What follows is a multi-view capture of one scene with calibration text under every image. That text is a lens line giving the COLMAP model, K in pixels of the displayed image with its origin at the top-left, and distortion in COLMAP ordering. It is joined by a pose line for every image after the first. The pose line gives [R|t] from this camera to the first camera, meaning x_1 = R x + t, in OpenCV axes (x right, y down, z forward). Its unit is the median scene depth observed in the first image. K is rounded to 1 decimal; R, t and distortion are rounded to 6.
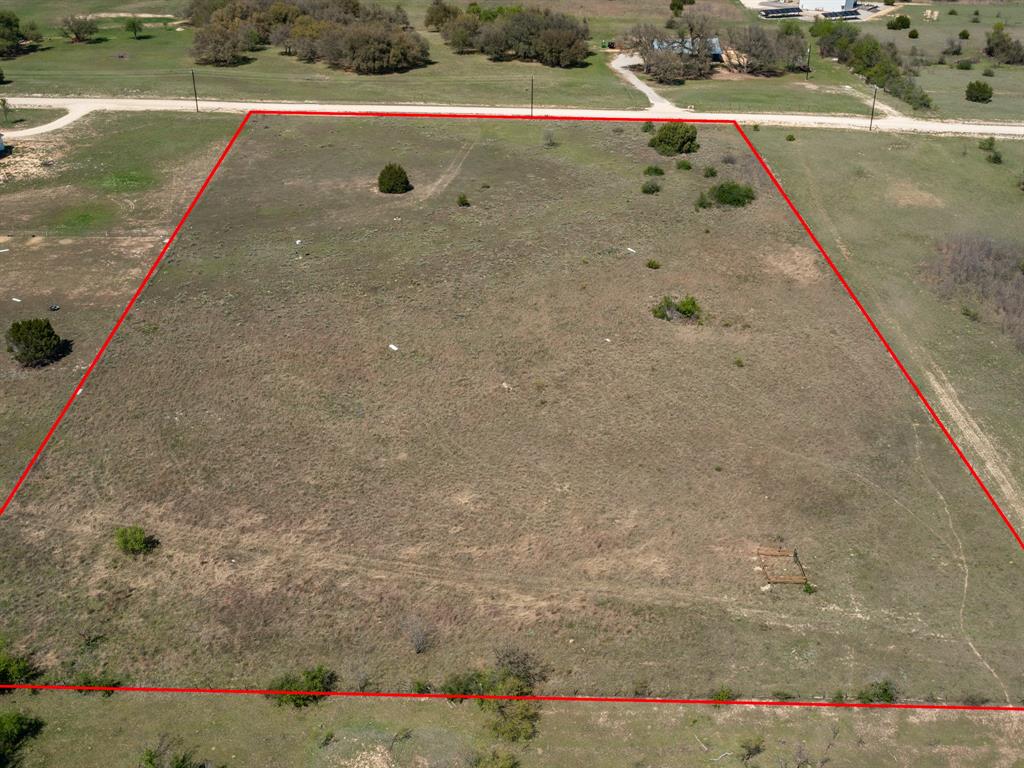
lens RADIAL K [[1180.7, 0, 468.4], [0, 1180.7, 289.1], [0, 0, 1]] dist [-0.011627, -0.021380]
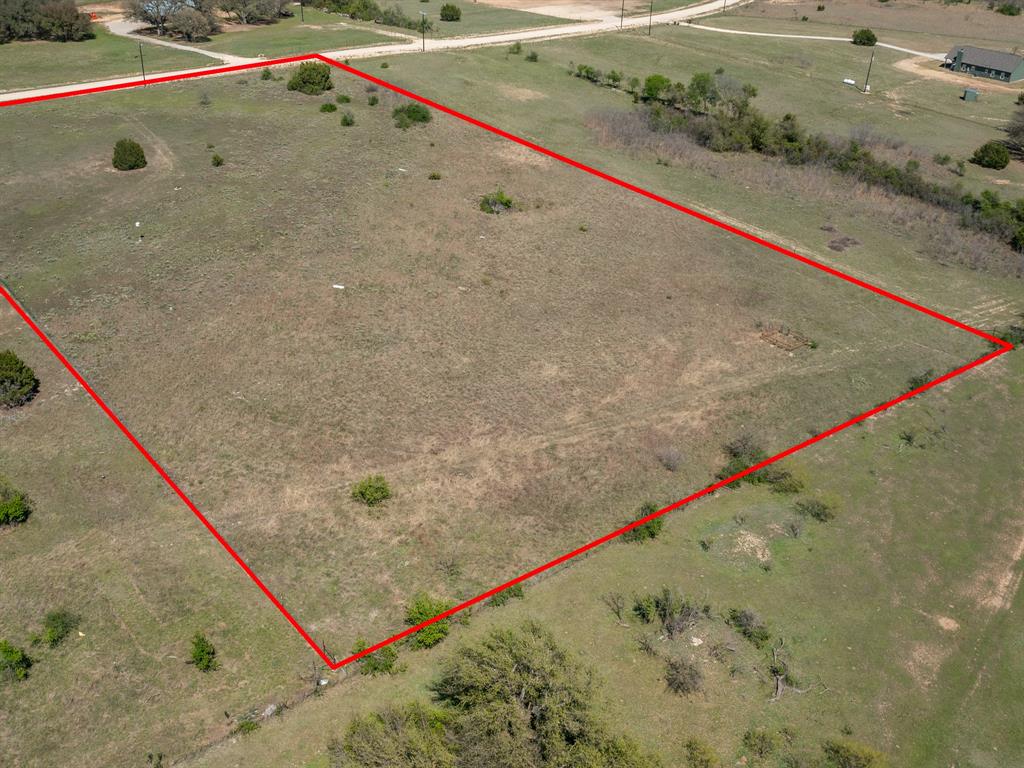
lens RADIAL K [[1180.7, 0, 468.4], [0, 1180.7, 289.1], [0, 0, 1]] dist [-0.011627, -0.021380]
pose [[0.777785, -0.247328, 0.577823, -0.612999], [0.234841, 0.967097, 0.097841, -0.024523], [-0.583010, 0.059597, 0.810276, 0.108253]]
